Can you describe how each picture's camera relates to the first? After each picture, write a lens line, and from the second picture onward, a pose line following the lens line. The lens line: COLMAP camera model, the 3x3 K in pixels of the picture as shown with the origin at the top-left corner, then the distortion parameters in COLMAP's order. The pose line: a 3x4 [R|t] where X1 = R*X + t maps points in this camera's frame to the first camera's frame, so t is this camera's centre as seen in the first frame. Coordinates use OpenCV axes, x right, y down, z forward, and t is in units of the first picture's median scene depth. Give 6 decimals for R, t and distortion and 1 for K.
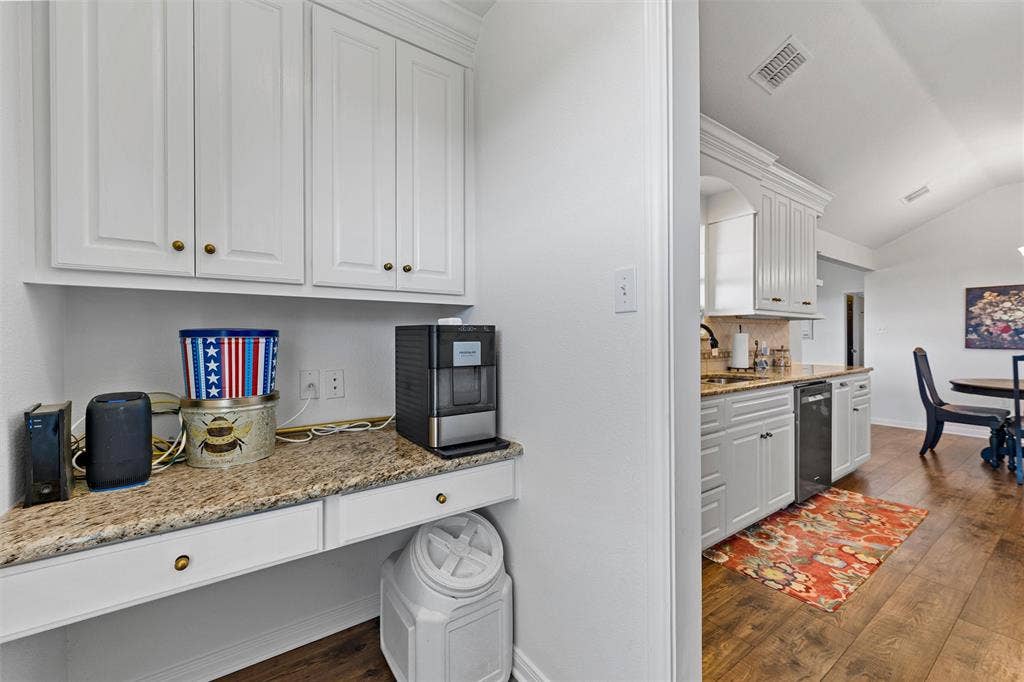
lens RADIAL K [[402.6, 0, 508.2], [0, 402.6, 340.0], [0, 0, 1]] dist [0.000585, -0.000156]
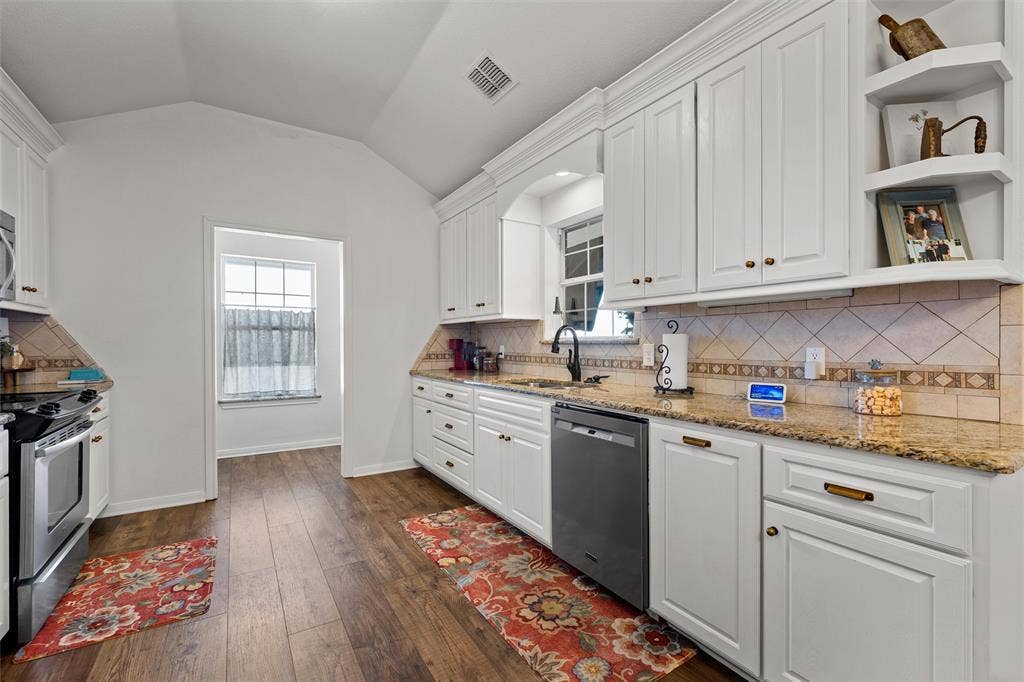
lens RADIAL K [[402.6, 0, 508.2], [0, 402.6, 340.0], [0, 0, 1]] dist [0.000585, -0.000156]
pose [[0.003320, 0.005051, -0.999982, 1.699885], [0.005555, 0.999972, 0.005069, -0.016253], [0.999979, -0.005572, 0.003292, 1.031686]]
